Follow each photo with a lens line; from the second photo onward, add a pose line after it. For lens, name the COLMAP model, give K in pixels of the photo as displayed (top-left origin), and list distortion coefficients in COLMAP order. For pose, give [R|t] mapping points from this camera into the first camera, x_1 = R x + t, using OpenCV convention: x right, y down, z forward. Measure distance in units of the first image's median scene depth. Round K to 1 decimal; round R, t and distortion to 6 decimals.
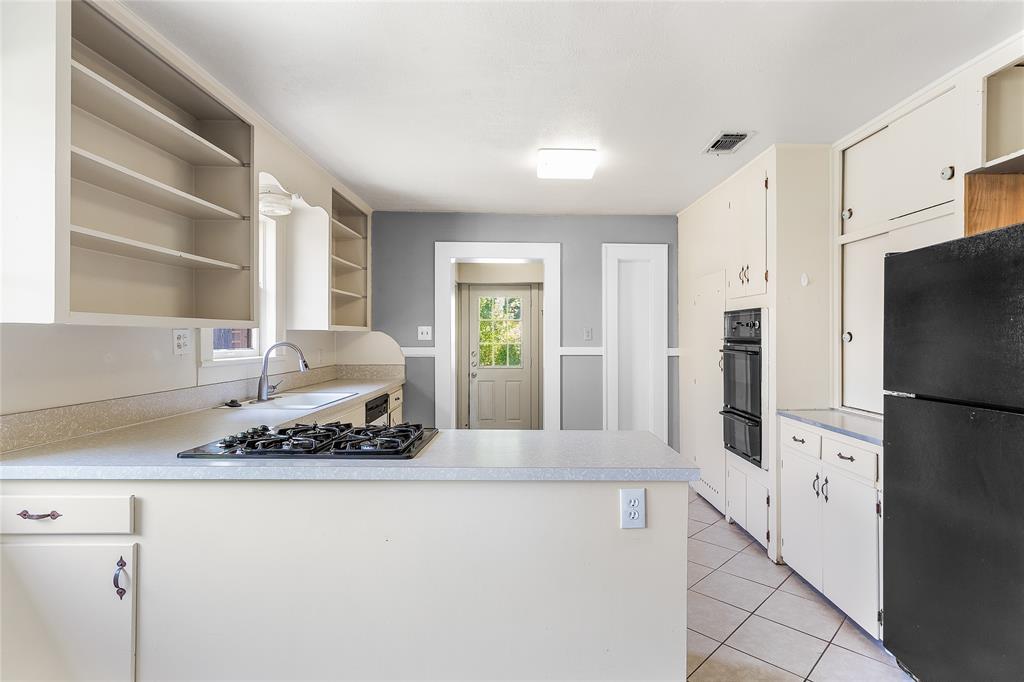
lens RADIAL K [[515.2, 0, 509.3], [0, 515.2, 339.1], [0, 0, 1]] dist [-0.002293, 0.000442]
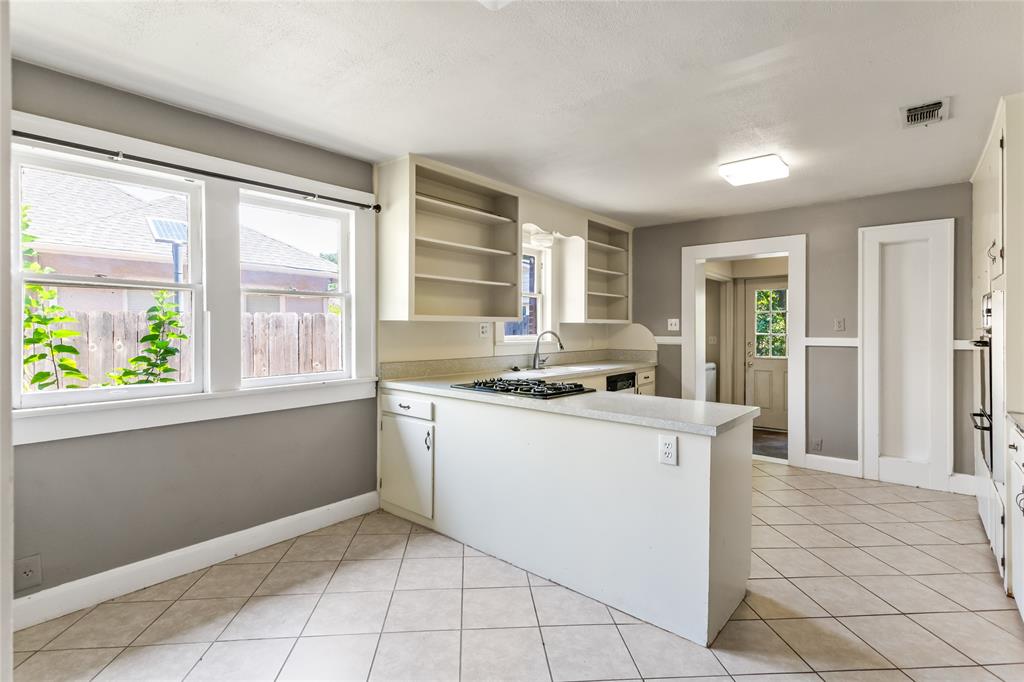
lens RADIAL K [[515.2, 0, 516.3], [0, 515.2, 335.6], [0, 0, 1]] dist [-0.002293, 0.000442]
pose [[0.733235, 0.006635, -0.679943, 0.462661], [-0.003619, 0.999976, 0.005855, 0.009800], [0.679966, -0.001832, 0.733241, -0.148495]]
